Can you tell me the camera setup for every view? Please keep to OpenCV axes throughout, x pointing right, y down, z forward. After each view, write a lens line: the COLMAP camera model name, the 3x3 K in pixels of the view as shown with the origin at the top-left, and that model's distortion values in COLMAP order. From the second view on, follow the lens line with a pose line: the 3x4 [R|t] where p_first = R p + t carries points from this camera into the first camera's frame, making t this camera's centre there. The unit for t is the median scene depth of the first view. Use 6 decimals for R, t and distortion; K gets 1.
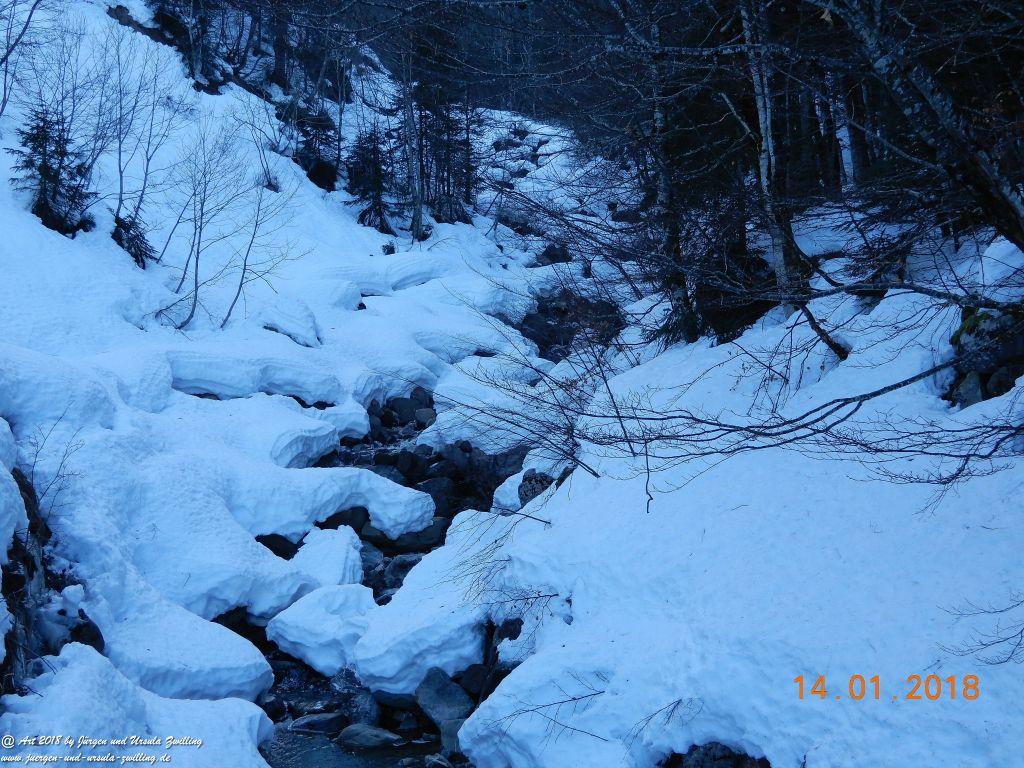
lens RADIAL K [[1434.8, 0, 512.0], [0, 1434.8, 384.0], [0, 0, 1]] dist [-0.064780, 0.210664]
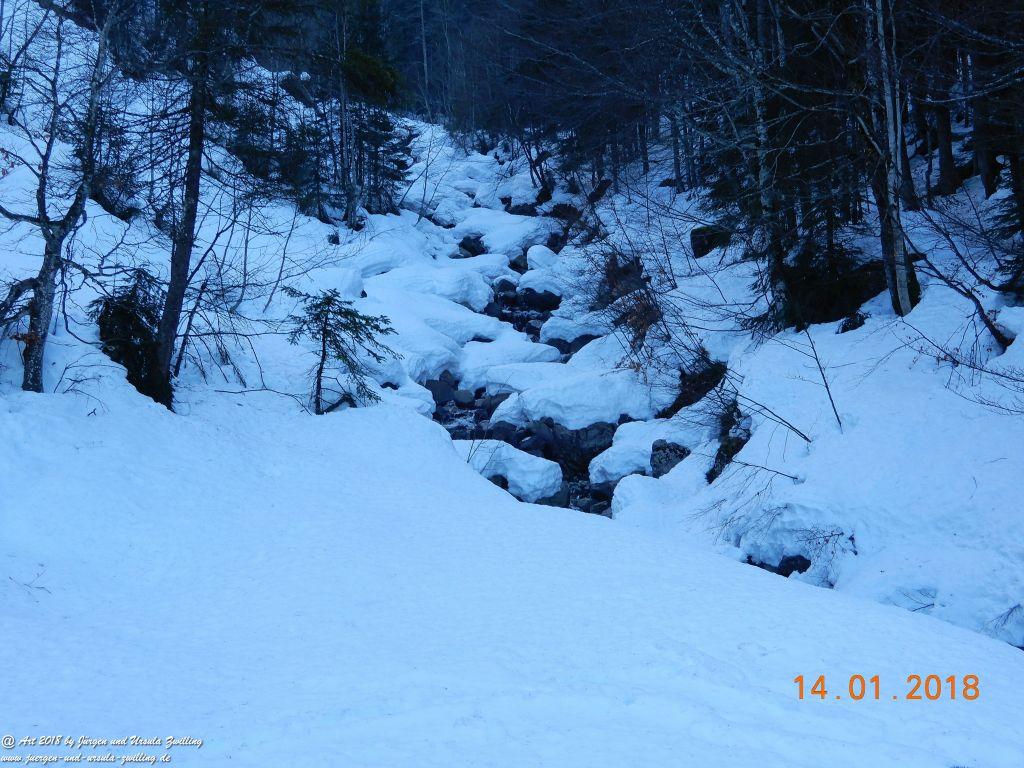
lens RADIAL K [[1434.8, 0, 512.0], [0, 1434.8, 384.0], [0, 0, 1]] dist [-0.064780, 0.210664]
pose [[0.986414, 0.001943, 0.164267, -0.243120], [-0.003098, 0.999972, 0.006779, 0.006675], [-0.164249, -0.007195, 0.986393, -0.083667]]
